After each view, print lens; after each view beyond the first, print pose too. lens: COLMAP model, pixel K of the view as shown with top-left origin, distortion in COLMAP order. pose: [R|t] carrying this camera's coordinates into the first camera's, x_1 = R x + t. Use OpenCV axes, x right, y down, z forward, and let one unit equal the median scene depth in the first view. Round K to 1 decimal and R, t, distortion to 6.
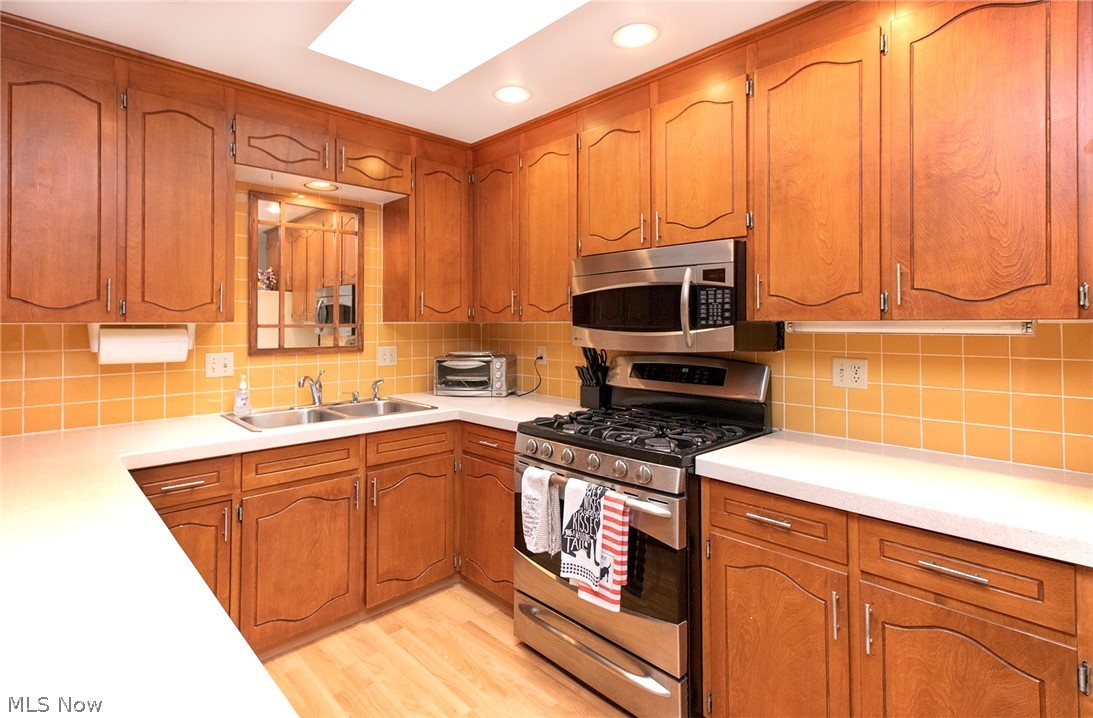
lens RADIAL K [[514.2, 0, 551.2], [0, 514.2, 316.3], [0, 0, 1]] dist [0.013352, 0.000000]
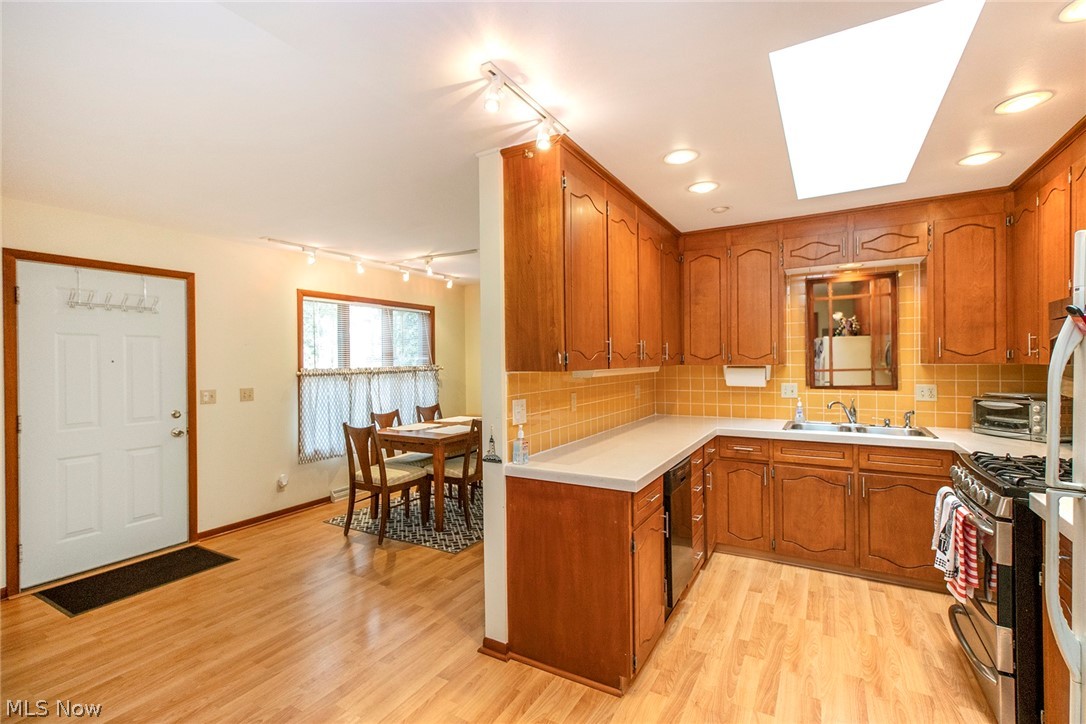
lens RADIAL K [[499.3, 0, 543.0], [0, 499.3, 362.0], [0, 0, 1]] dist [0.002138, 0.000090]
pose [[0.286654, 0.000291, -0.958034, 0.667336], [0.020268, 0.999774, 0.006368, -0.022461], [0.957820, -0.021243, 0.286583, -0.197241]]
